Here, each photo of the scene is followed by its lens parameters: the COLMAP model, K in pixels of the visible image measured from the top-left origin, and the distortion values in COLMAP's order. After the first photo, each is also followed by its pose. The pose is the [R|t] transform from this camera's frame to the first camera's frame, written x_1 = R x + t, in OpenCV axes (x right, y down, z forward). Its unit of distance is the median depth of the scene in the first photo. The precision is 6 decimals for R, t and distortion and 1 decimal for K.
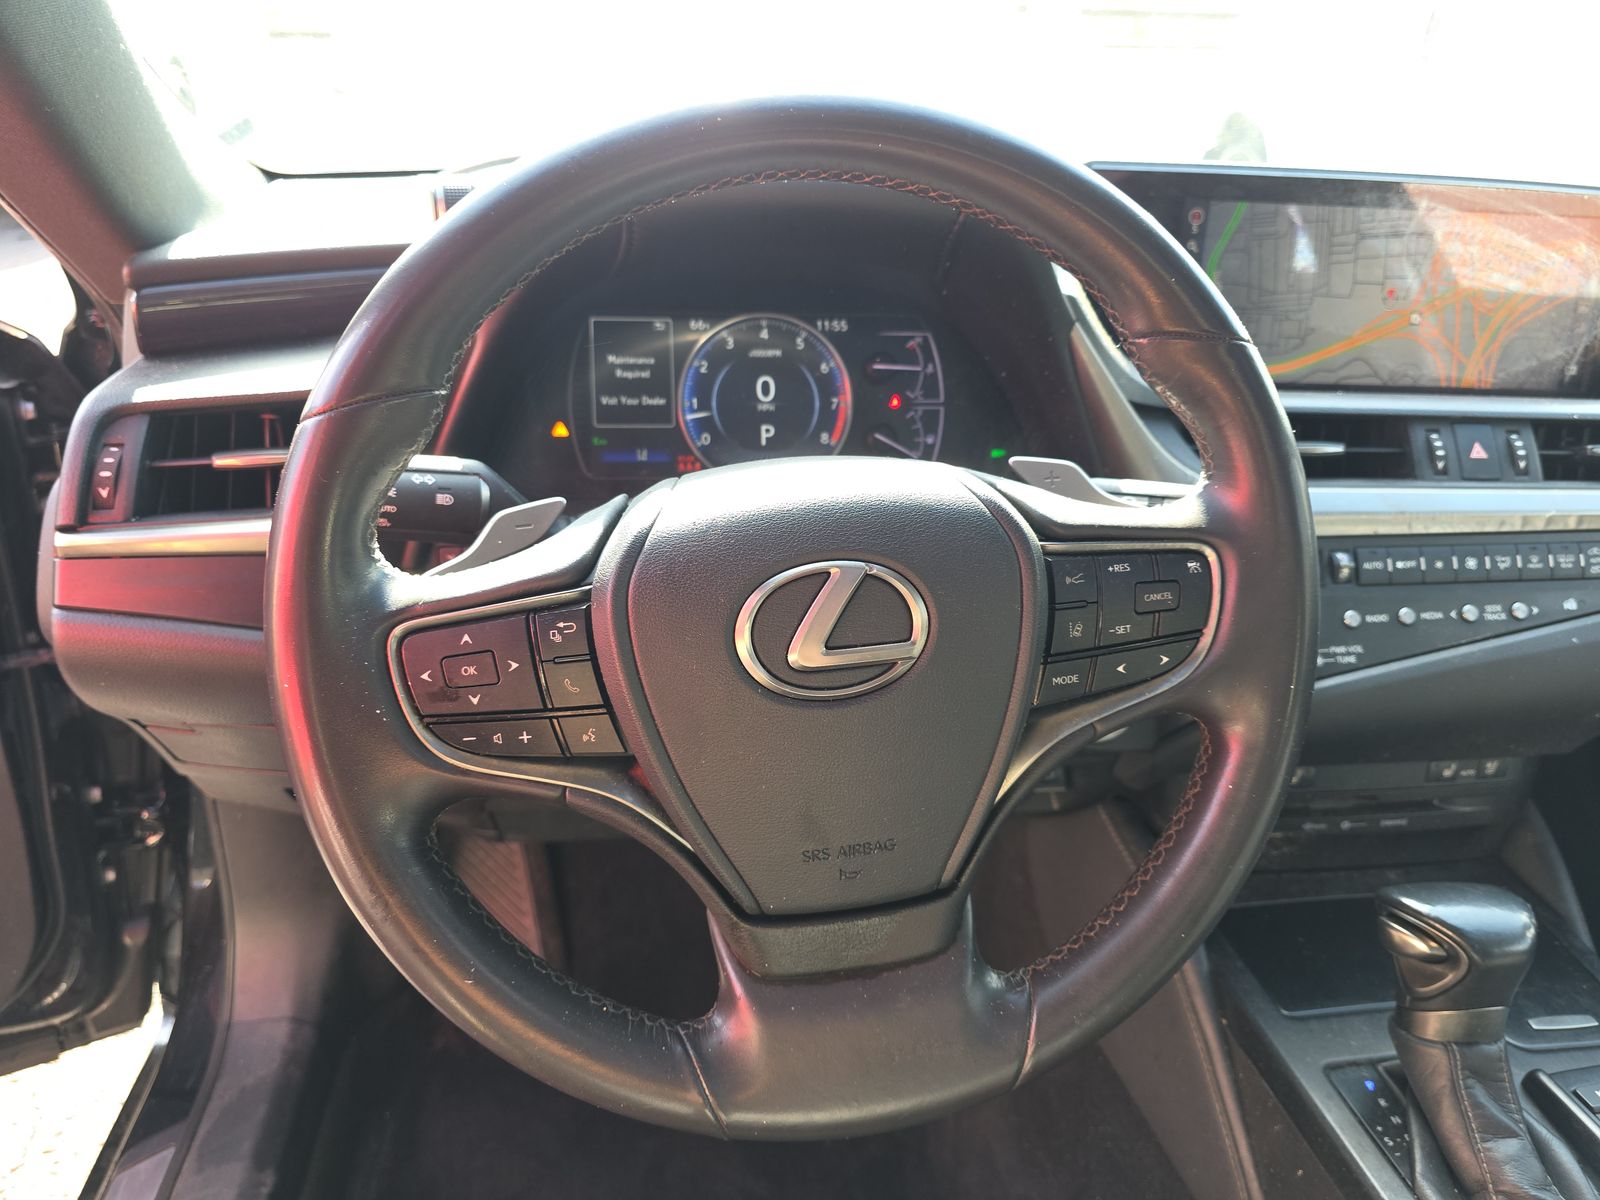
lens RADIAL K [[1082.7, 0, 800.0], [0, 1082.7, 600.0], [0, 0, 1]] dist [0.059917, -0.087282]
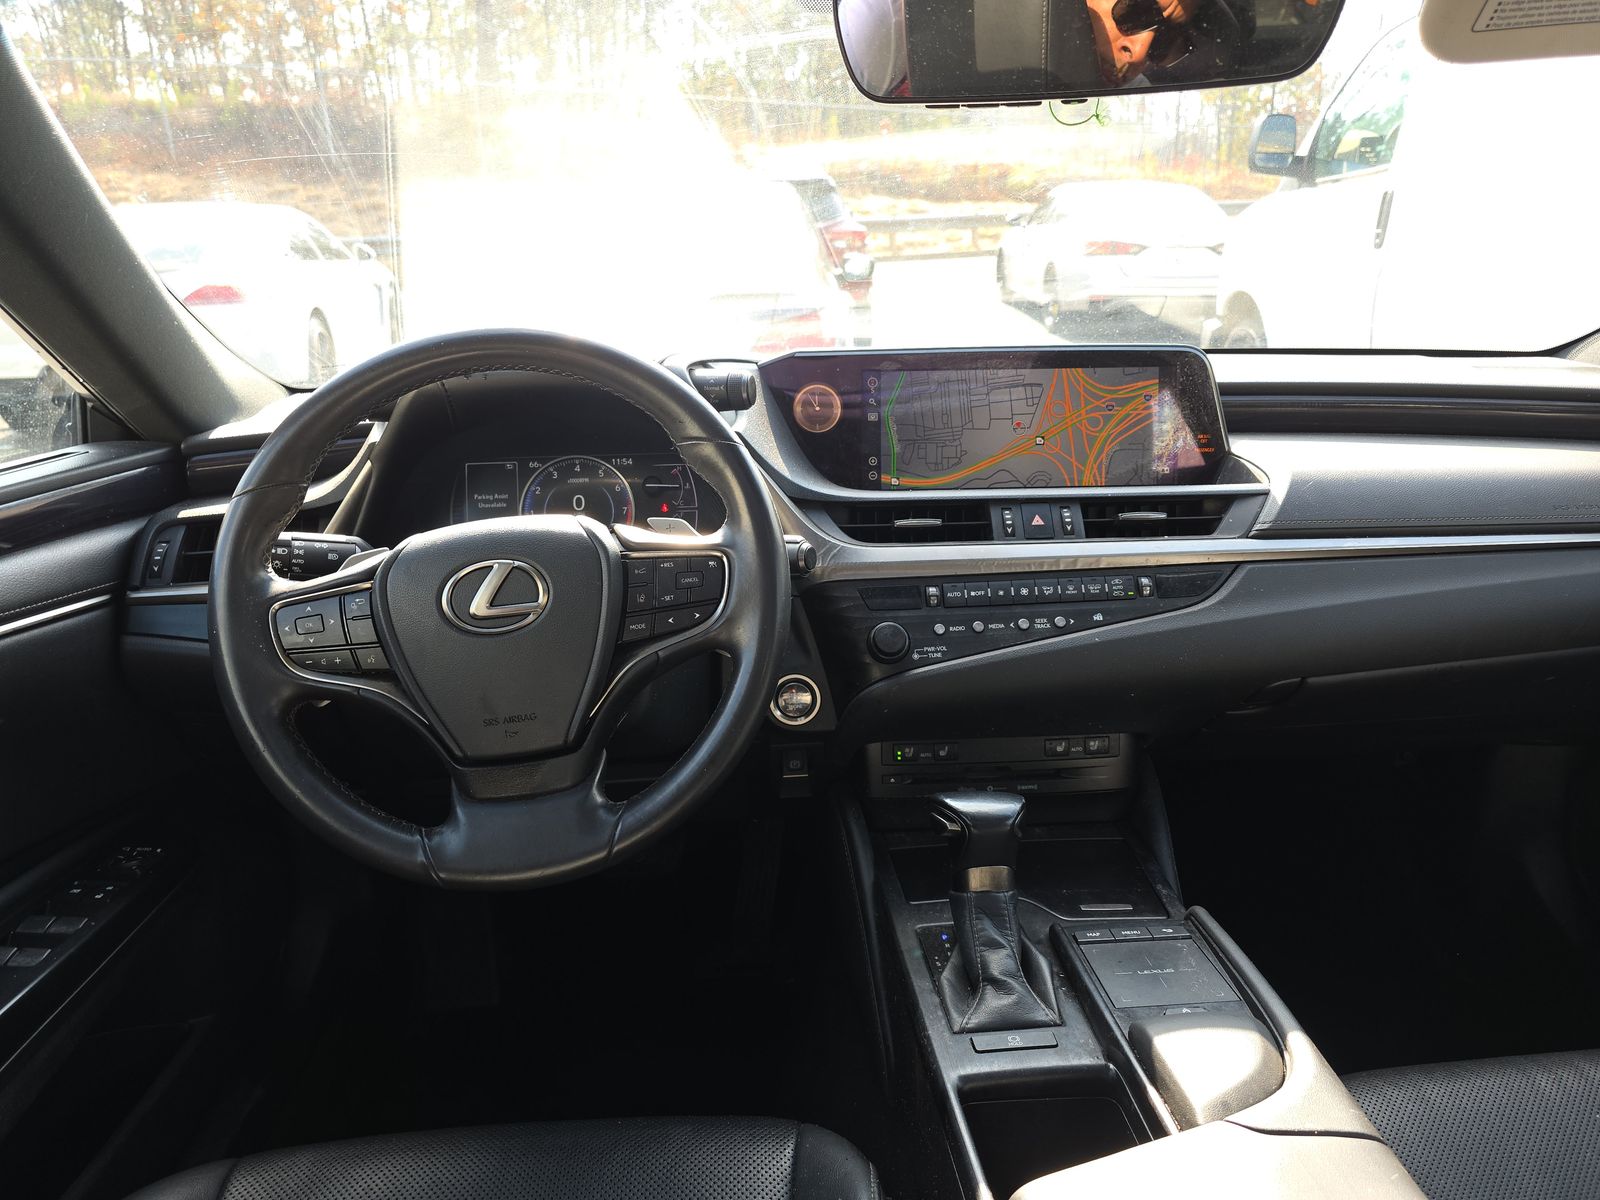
lens RADIAL K [[1082.7, 0, 800.0], [0, 1082.7, 600.0], [0, 0, 1]] dist [0.059917, -0.087282]
pose [[0.994984, -0.038518, -0.092323, 0.450447], [0.022556, 0.985518, -0.168067, 0.223916], [0.097460, 0.165141, 0.981443, -0.494913]]
